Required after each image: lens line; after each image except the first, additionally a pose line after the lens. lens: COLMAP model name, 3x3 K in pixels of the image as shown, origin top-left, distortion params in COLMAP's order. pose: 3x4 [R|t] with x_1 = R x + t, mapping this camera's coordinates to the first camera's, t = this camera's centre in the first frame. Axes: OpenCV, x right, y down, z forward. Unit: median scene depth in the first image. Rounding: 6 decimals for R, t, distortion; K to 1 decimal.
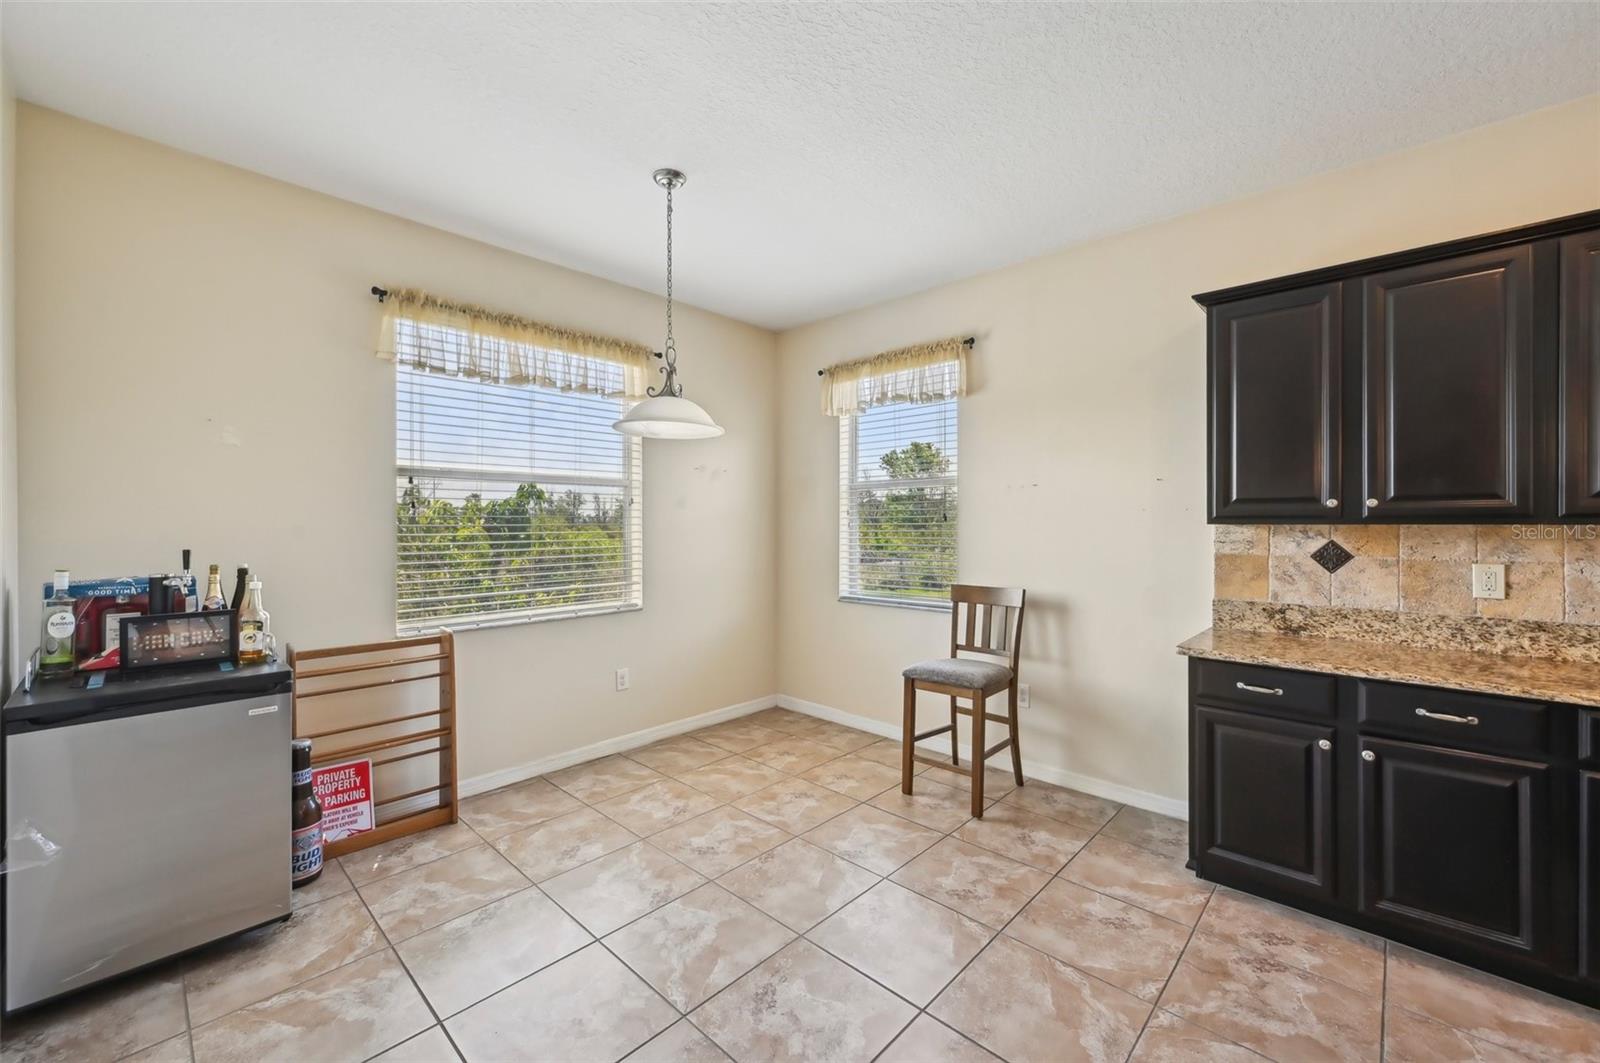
lens RADIAL K [[633.5, 0, 800.5], [0, 633.5, 522.9], [0, 0, 1]] dist [-0.000516, 0.000367]
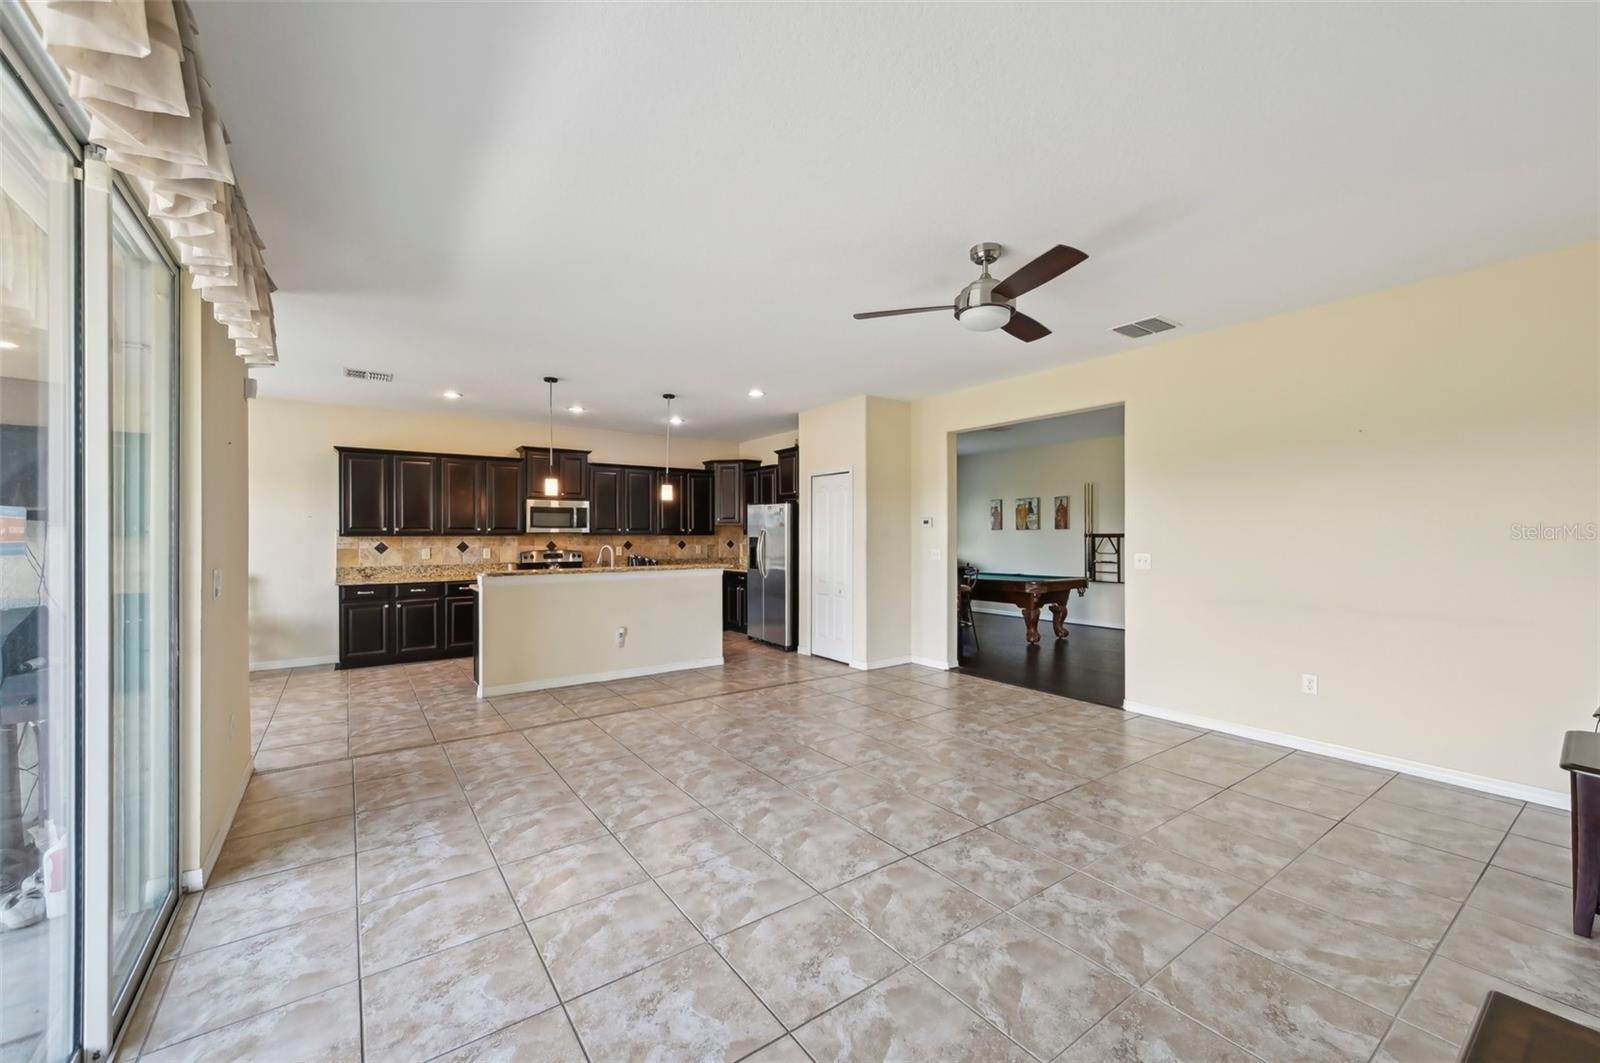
lens RADIAL K [[641.0, 0, 804.7], [0, 641.0, 502.7], [0, 0, 1]] dist [0.006899, 0.000246]
pose [[0.173089, 0.047746, 0.983748, -1.752101], [0.001660, 0.998809, -0.048769, -0.005501], [-0.984905, 0.010075, 0.172804, -1.422366]]
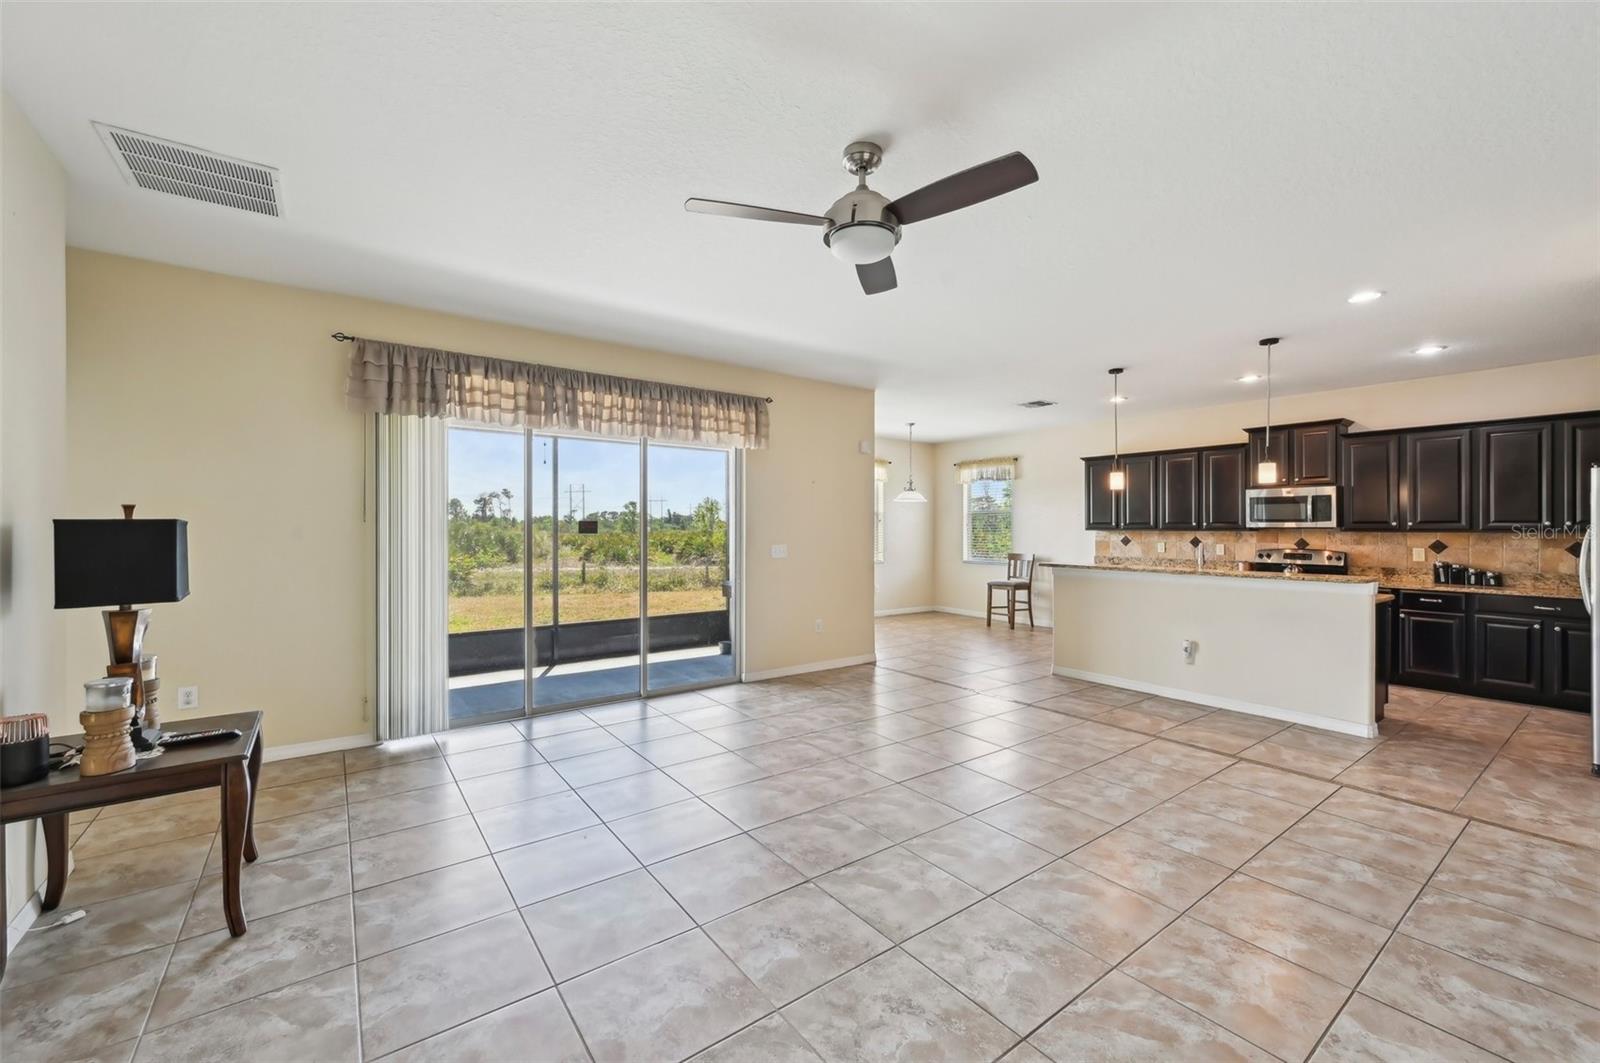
lens RADIAL K [[643.9, 0, 802.2], [0, 643.9, 526.0], [0, 0, 1]] dist [0.000204, 0.000133]
pose [[0.985541, 0.002918, -0.169415, -0.218452], [-0.003350, 0.999992, -0.002266, -0.008810], [0.169407, 0.002801, 0.985542, -2.611679]]
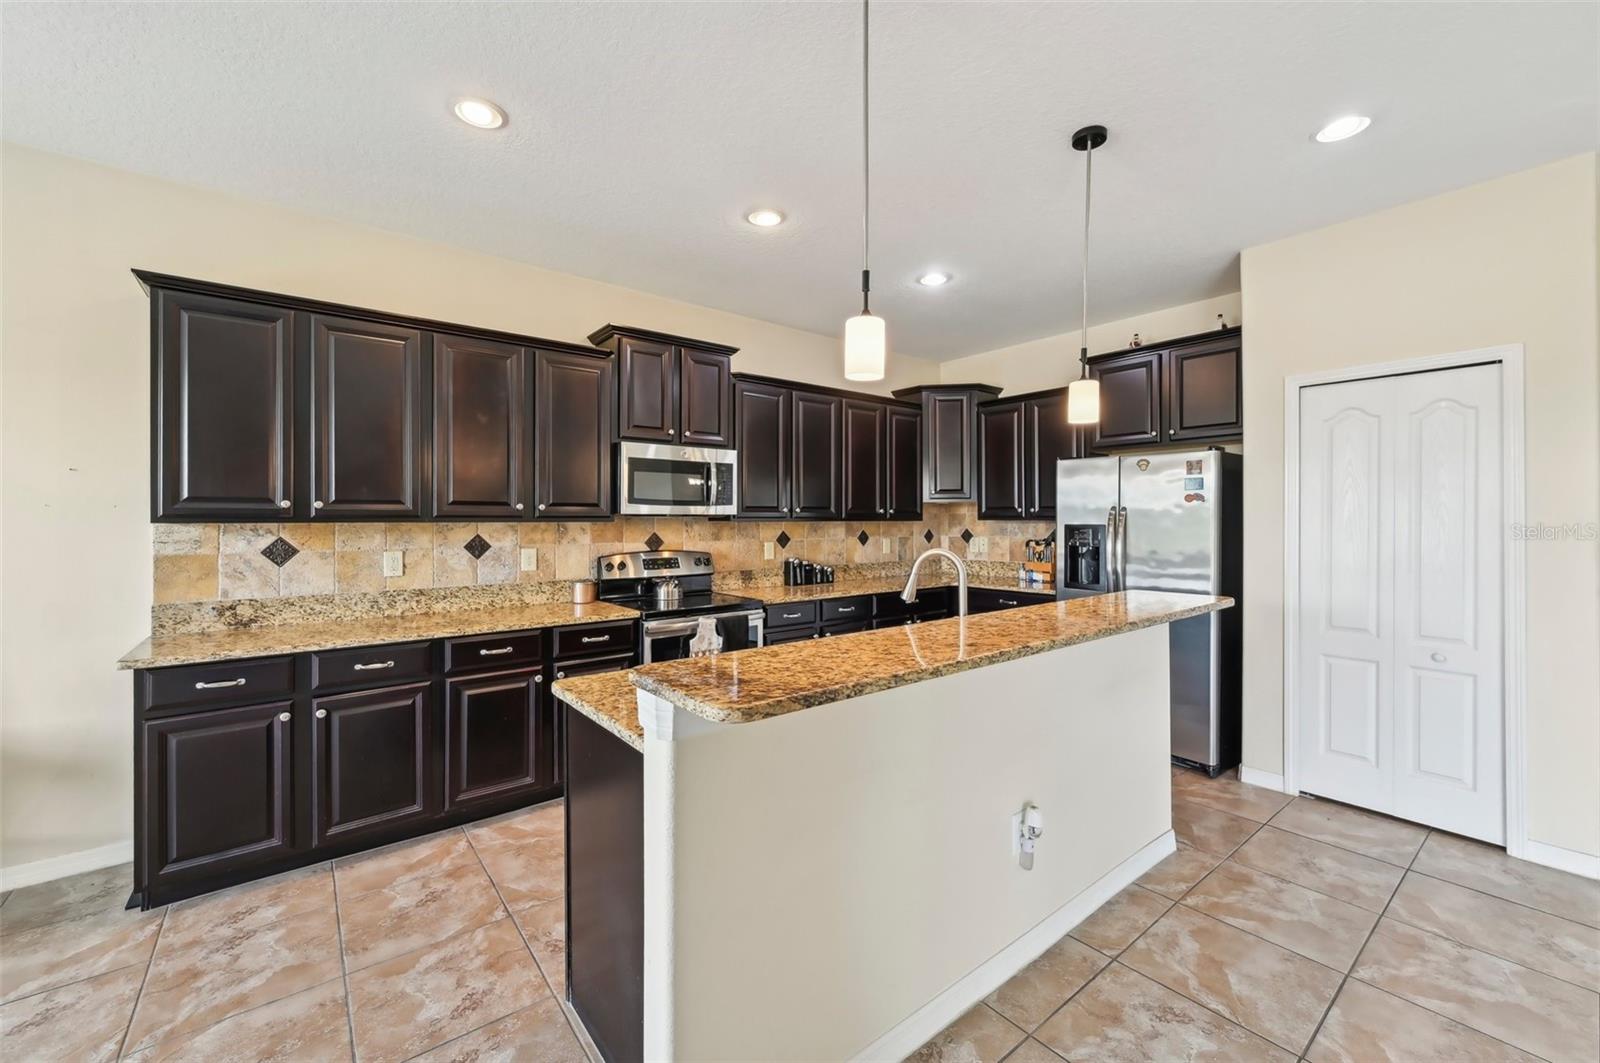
lens RADIAL K [[633.5, 0, 800.5], [0, 633.5, 522.9], [0, 0, 1]] dist [-0.000516, 0.000367]
pose [[0.138841, -0.003555, 0.990308, -0.145663], [0.001309, 0.999993, 0.003406, -0.000449], [-0.990314, 0.000824, 0.138845, -0.064438]]
